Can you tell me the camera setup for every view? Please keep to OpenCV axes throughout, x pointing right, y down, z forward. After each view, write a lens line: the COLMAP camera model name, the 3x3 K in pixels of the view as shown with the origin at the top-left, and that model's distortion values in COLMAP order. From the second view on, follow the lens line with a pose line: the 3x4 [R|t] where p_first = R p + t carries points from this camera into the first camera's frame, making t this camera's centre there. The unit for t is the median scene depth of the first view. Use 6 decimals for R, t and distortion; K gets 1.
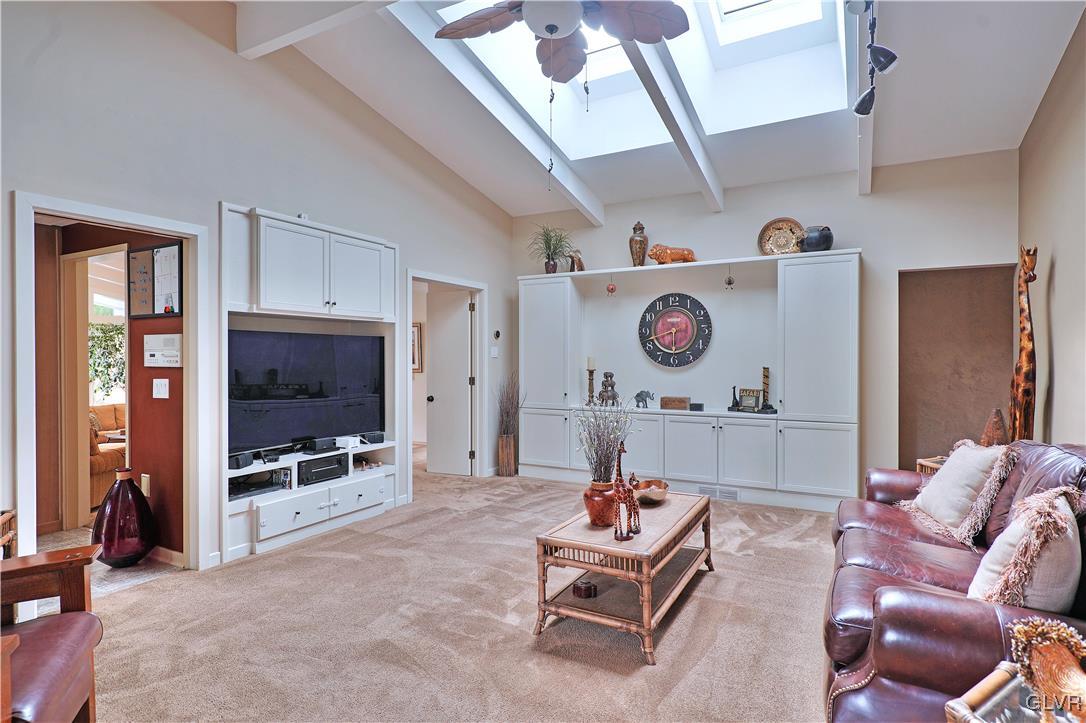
lens RADIAL K [[575.6, 0, 538.9], [0, 575.6, 363.1], [0, 0, 1]] dist [0.000824, 0.000085]
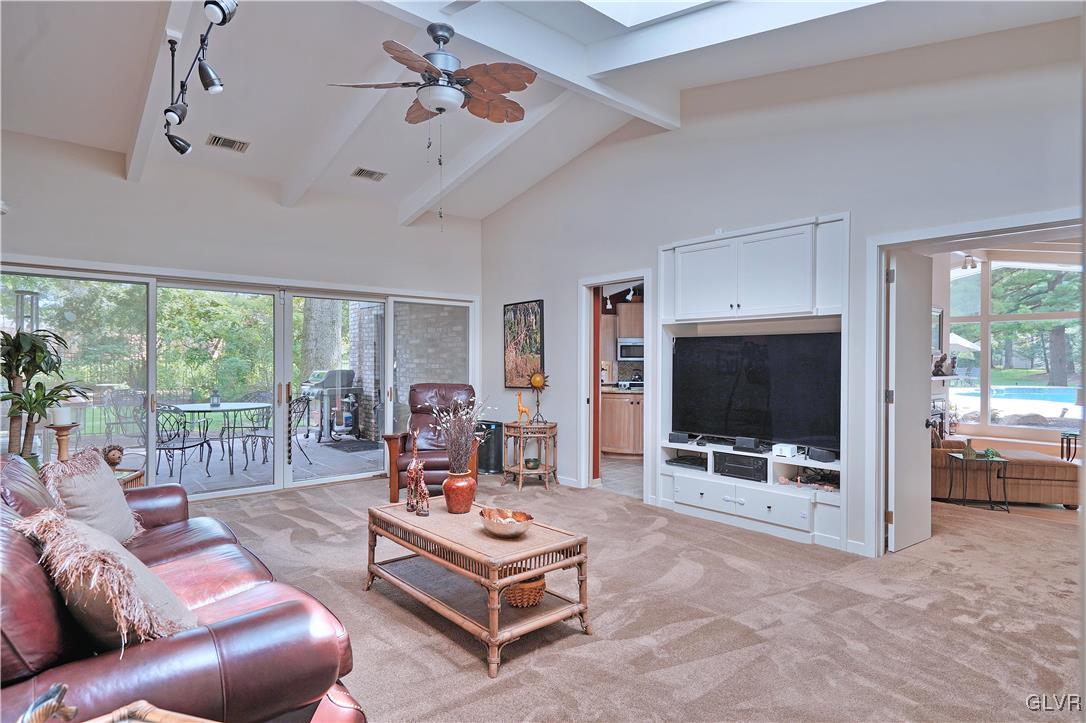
lens RADIAL K [[575.6, 0, 539.5], [0, 575.6, 361.6], [0, 0, 1]] dist [0.000824, 0.000085]
pose [[-0.351540, -0.000122, -0.936173, 0.753069], [-0.007569, 0.999968, 0.002712, -0.004834], [0.936142, 0.008039, -0.351529, 1.070163]]
